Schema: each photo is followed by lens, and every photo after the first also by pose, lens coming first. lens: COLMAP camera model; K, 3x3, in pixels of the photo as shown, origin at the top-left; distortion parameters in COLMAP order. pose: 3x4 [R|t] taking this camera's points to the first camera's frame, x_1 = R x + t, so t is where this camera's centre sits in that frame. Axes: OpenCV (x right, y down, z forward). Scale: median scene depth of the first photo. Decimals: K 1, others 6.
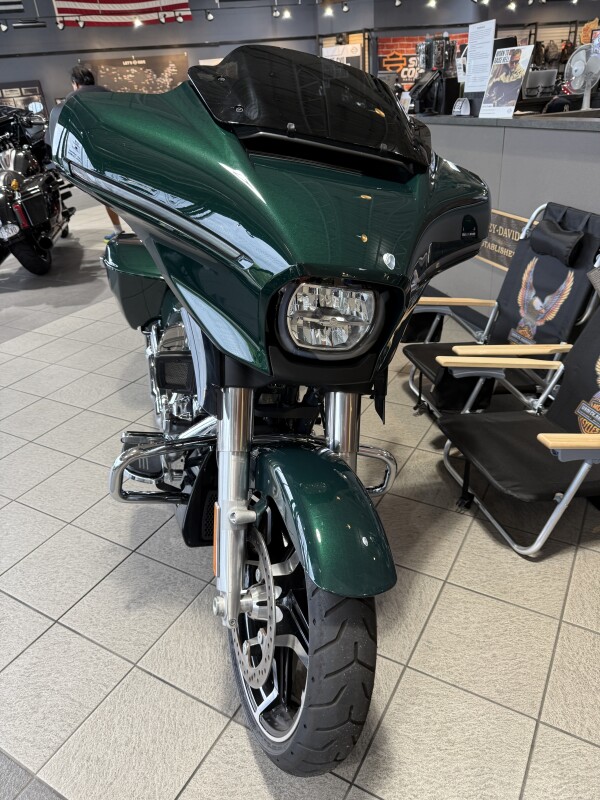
lens RADIAL K [[554.4, 0, 300.0], [0, 554.4, 400.0], [0, 0, 1]] dist [0.003838, -0.001660]
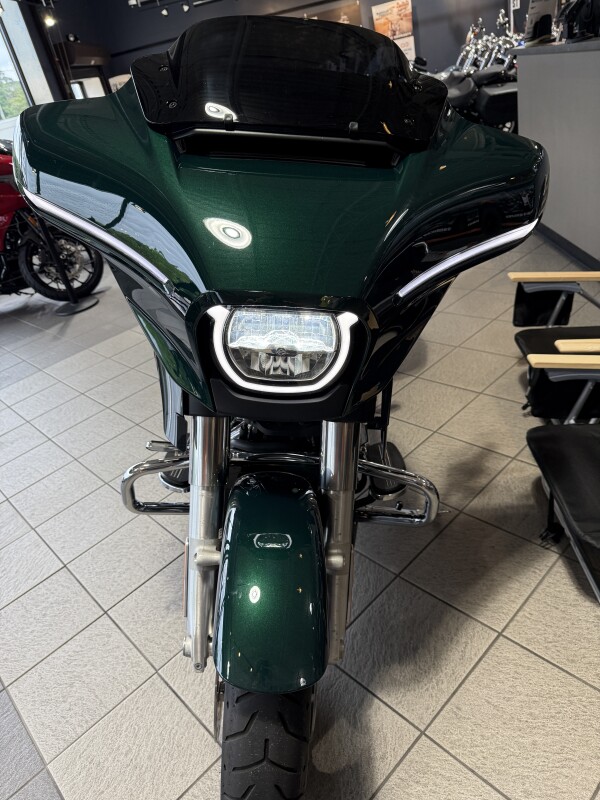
lens RADIAL K [[564.5, 0, 323.9], [0, 564.5, 389.9], [0, 0, 1]] dist [-0.070616, 0.074565]
pose [[0.952849, 0.032722, -0.301676, 0.256043], [-0.012887, 0.997635, 0.067508, -0.096404], [0.303172, -0.060437, 0.951017, 0.146693]]
